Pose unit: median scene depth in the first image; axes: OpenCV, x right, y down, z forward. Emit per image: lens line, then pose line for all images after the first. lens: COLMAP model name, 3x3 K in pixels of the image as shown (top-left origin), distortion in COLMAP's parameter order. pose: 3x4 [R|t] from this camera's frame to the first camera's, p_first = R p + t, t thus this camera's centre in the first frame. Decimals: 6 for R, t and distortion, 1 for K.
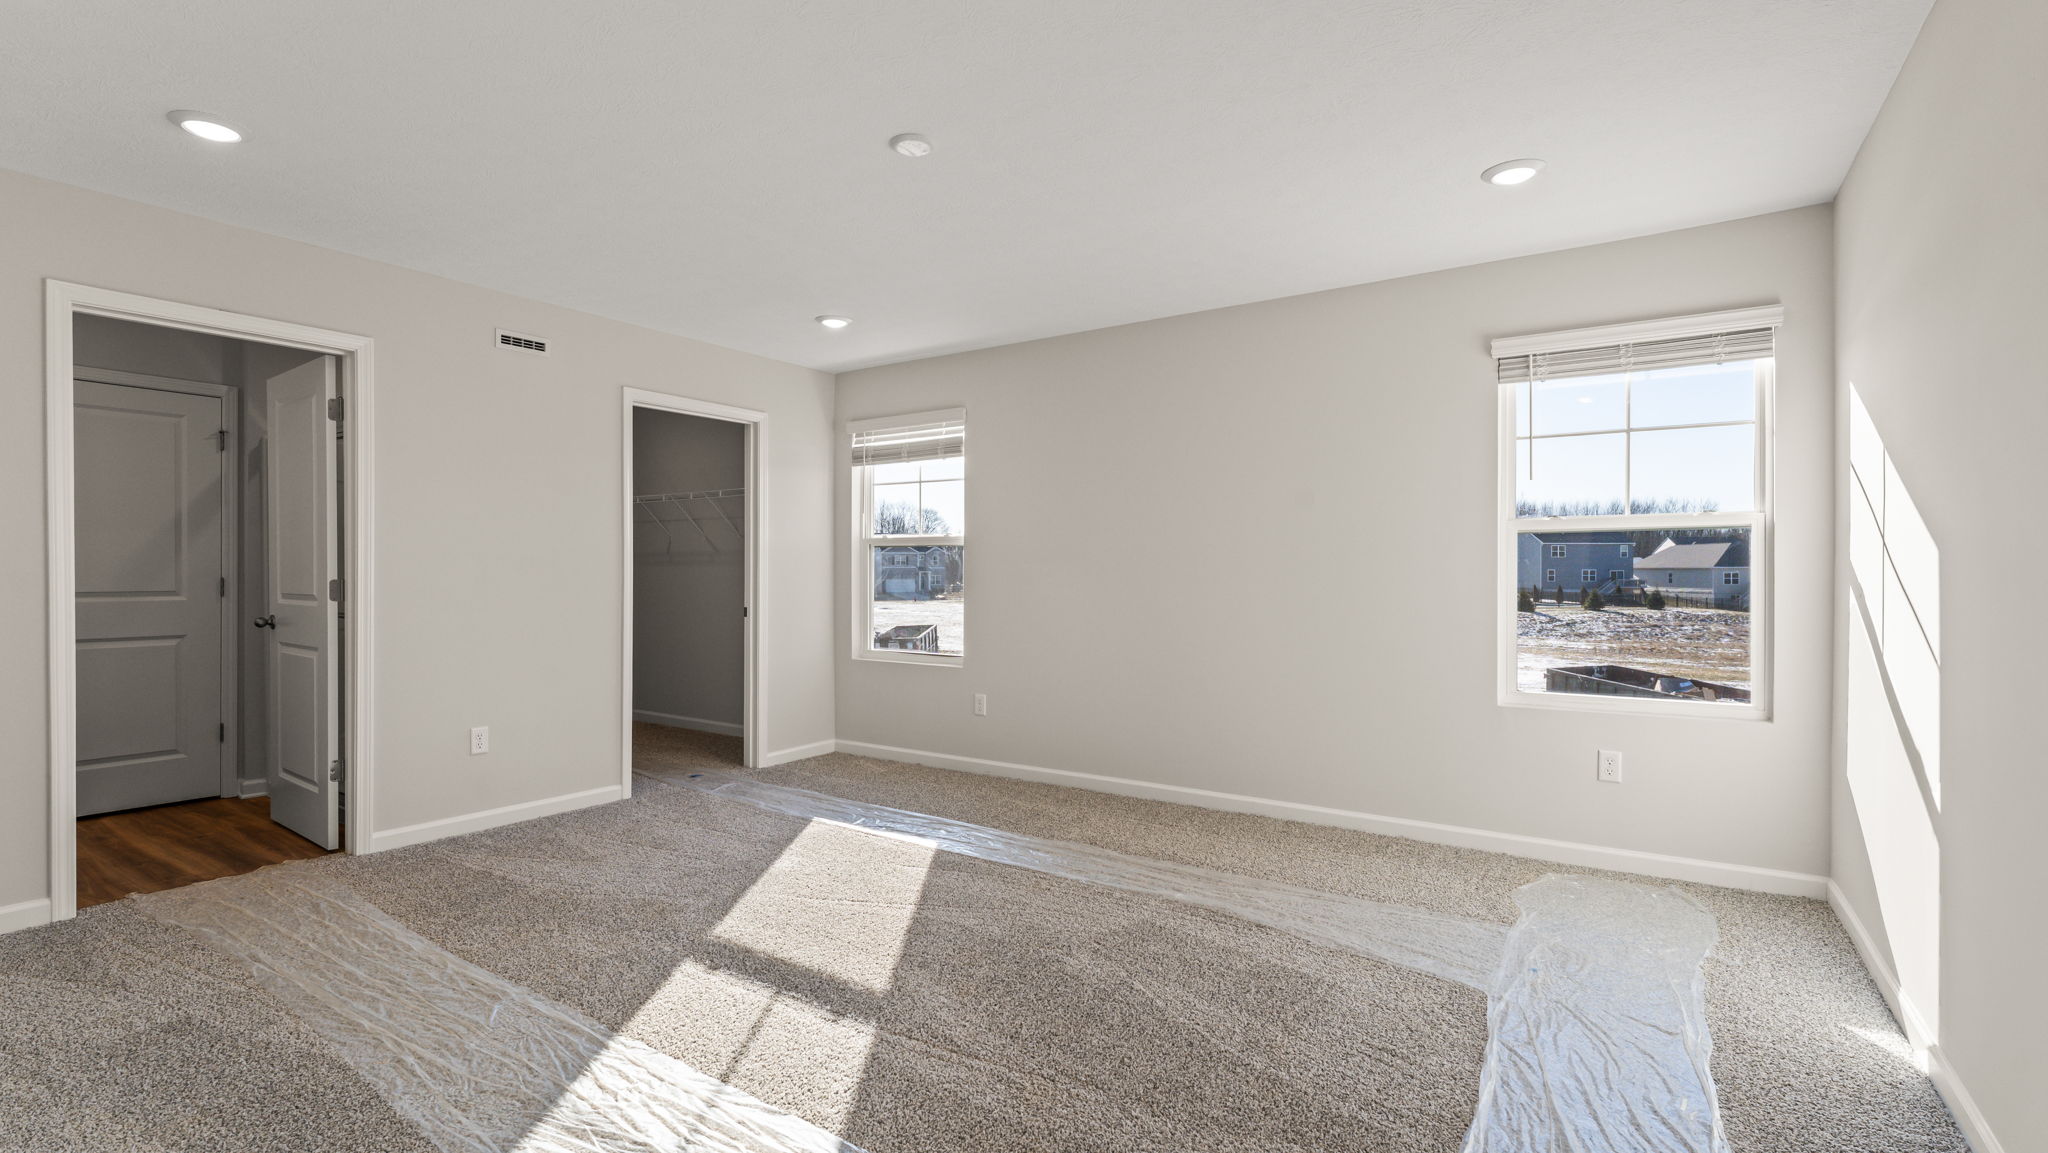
lens RADIAL K [[911.1, 0, 1028.1], [0, 911.1, 573.3], [0, 0, 1]] dist [-0.001138, 0.000085]
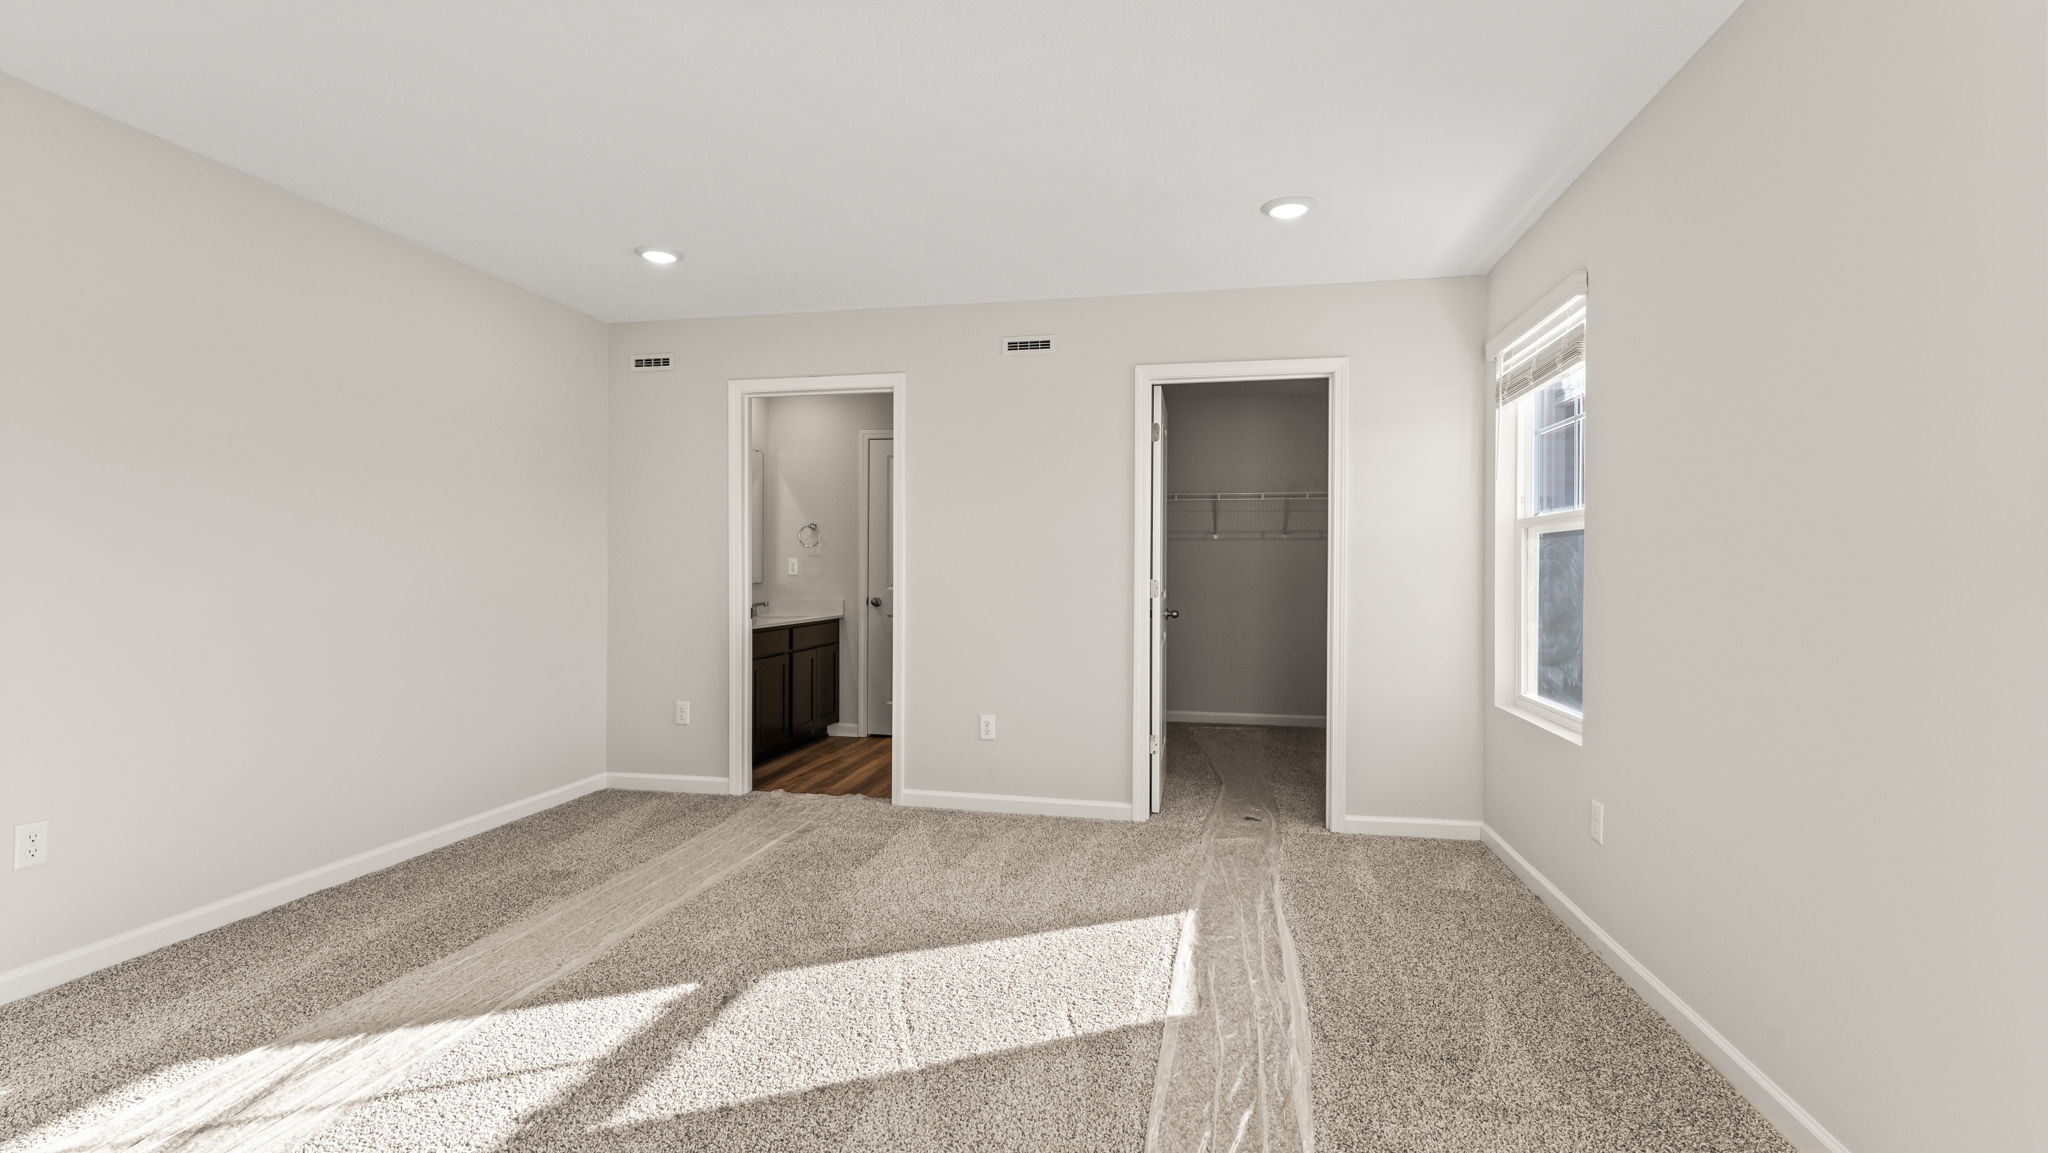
lens RADIAL K [[911.1, 0, 1028.1], [0, 911.1, 573.3], [0, 0, 1]] dist [-0.001138, 0.000085]
pose [[0.363249, 0.000780, -0.931692, 0.448177], [-0.000002, 1.000000, 0.000836, 0.001732], [0.931692, -0.000302, 0.363249, 0.712613]]
